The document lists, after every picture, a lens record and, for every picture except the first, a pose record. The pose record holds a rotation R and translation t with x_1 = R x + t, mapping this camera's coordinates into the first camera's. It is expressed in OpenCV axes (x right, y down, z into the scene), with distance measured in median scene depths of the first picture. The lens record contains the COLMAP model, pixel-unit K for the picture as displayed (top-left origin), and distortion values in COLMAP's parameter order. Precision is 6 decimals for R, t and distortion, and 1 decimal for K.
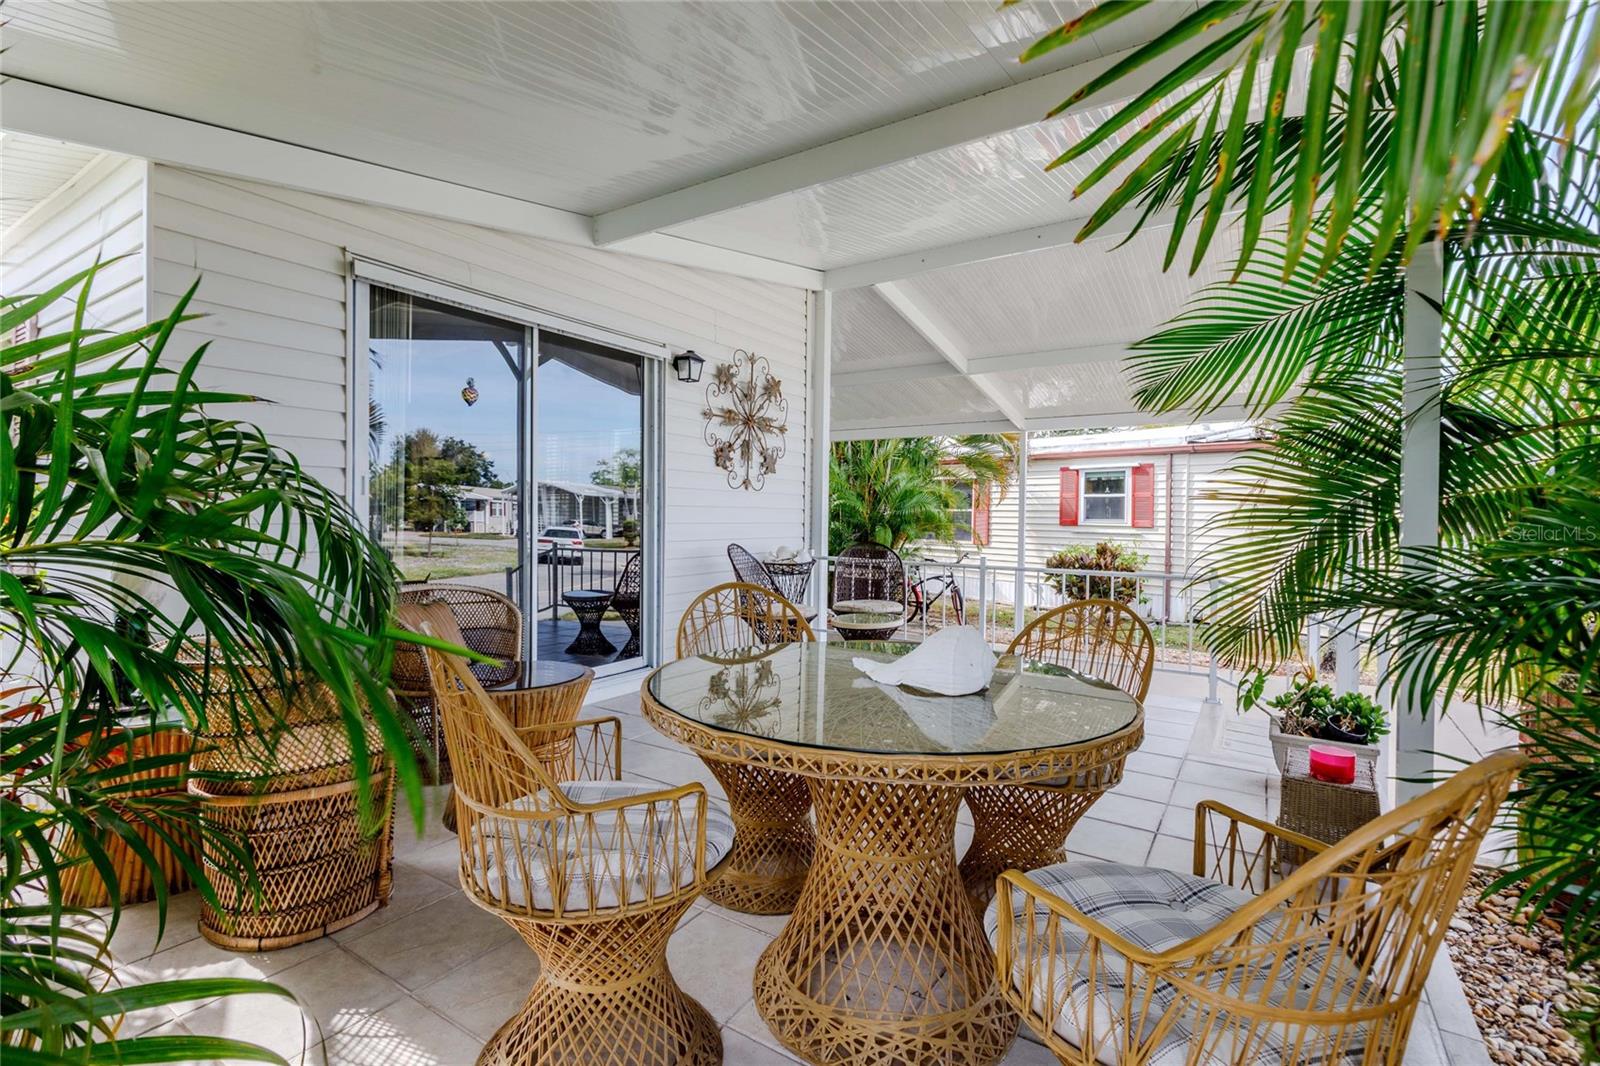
lens RADIAL K [[725.5, 0, 798.5], [0, 725.5, 521.4], [0, 0, 1]] dist [0.002837, 0.000270]
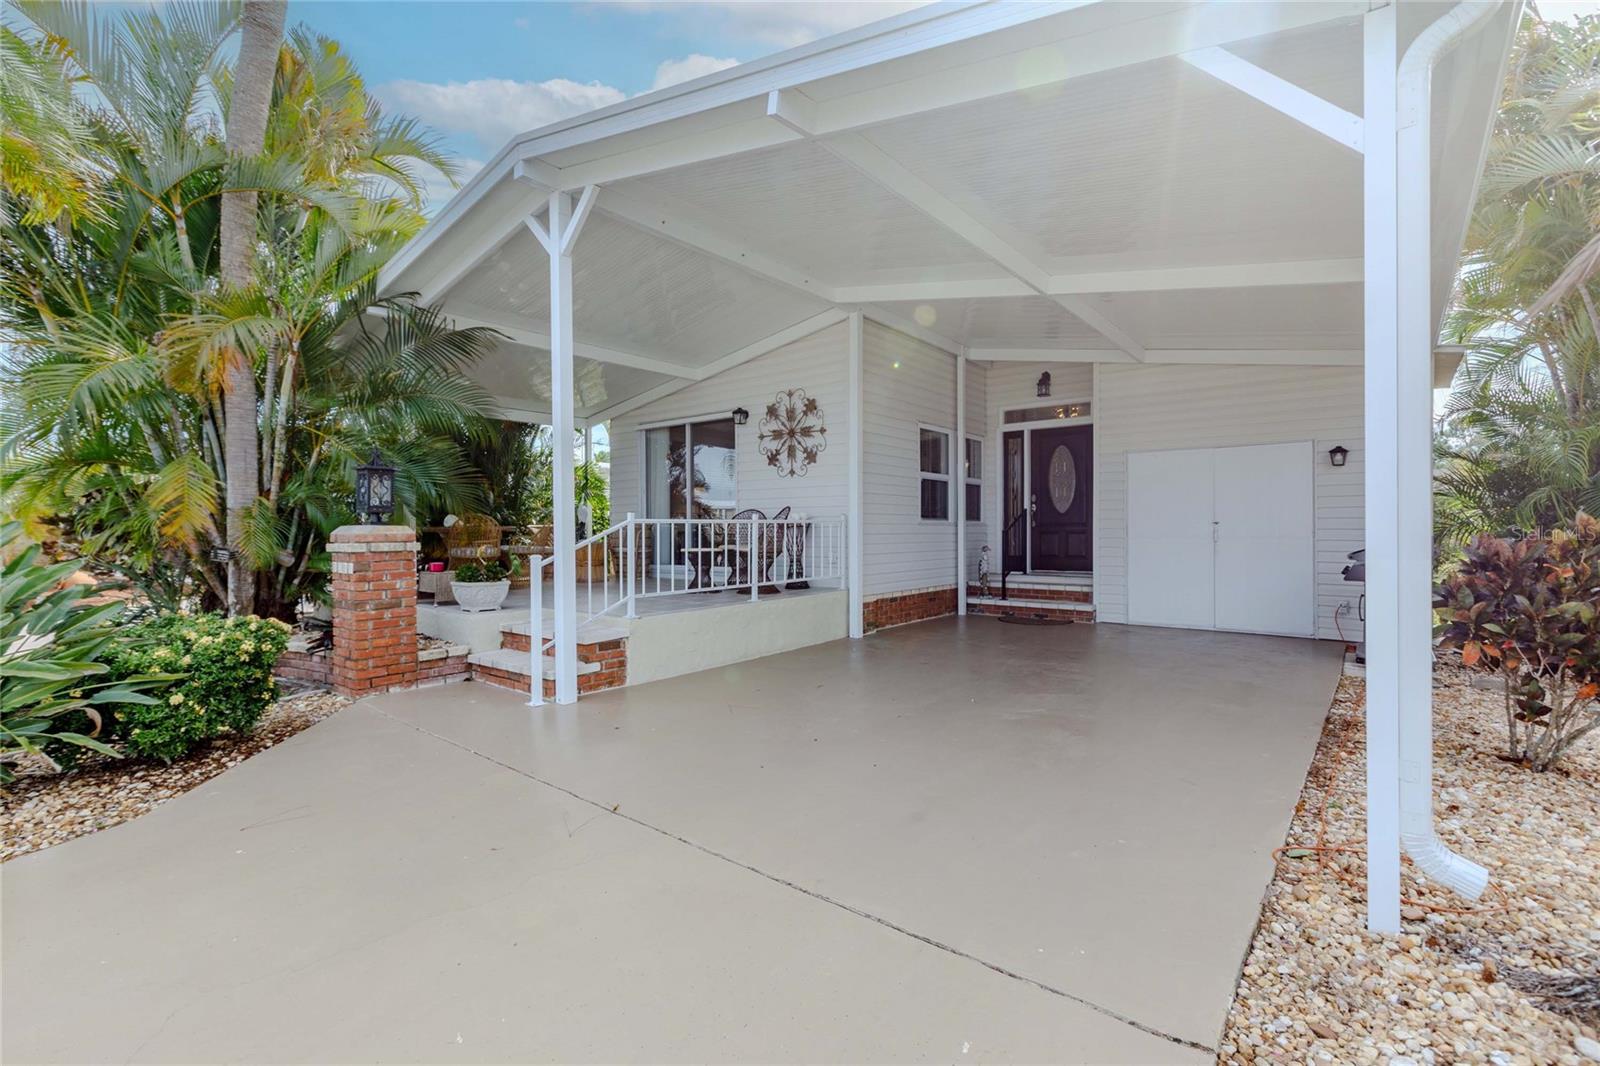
lens RADIAL K [[725.5, 0, 798.5], [0, 725.5, 521.4], [0, 0, 1]] dist [0.002837, 0.000270]
pose [[-0.102851, -0.012746, -0.994615, 1.491598], [0.002019, 0.999913, -0.013023, 0.073577], [0.994695, -0.003348, -0.102817, 1.176245]]
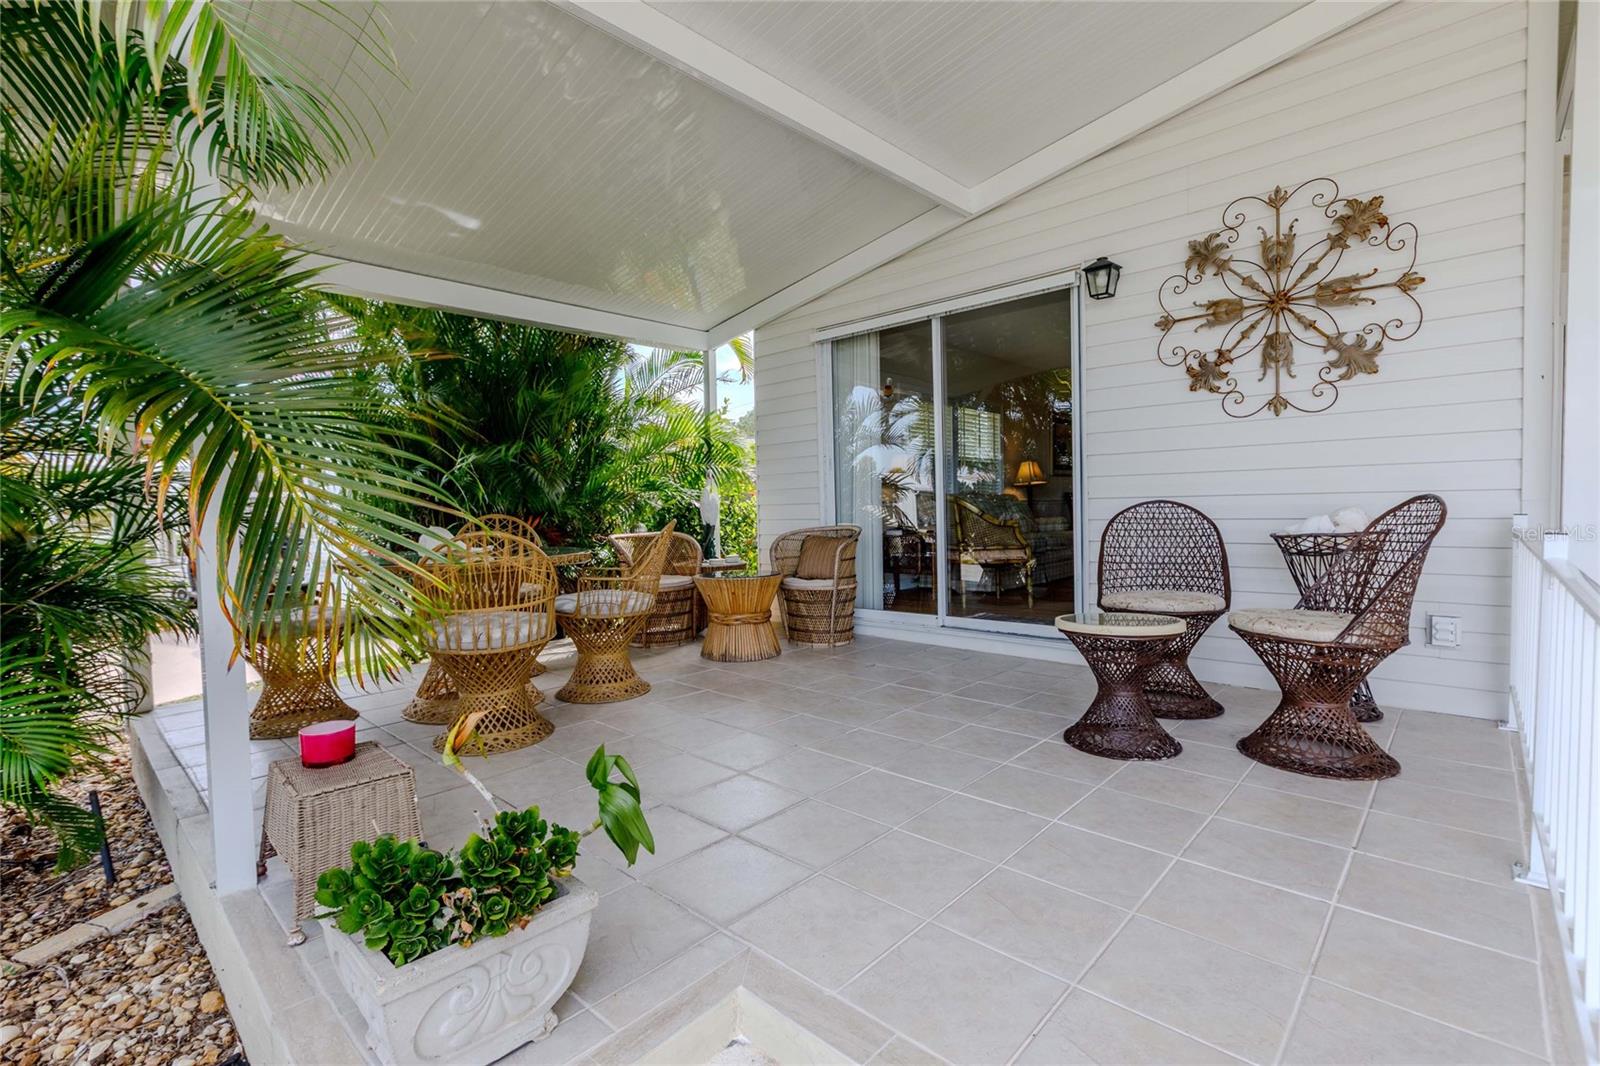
lens RADIAL K [[725.5, 0, 798.5], [0, 725.5, 521.4], [0, 0, 1]] dist [0.002837, 0.000270]
pose [[-0.184345, 0.024983, -0.982544, 0.607987], [0.016932, 0.999609, 0.022240, 0.024902], [0.982716, -0.012537, -0.184696, 0.715614]]
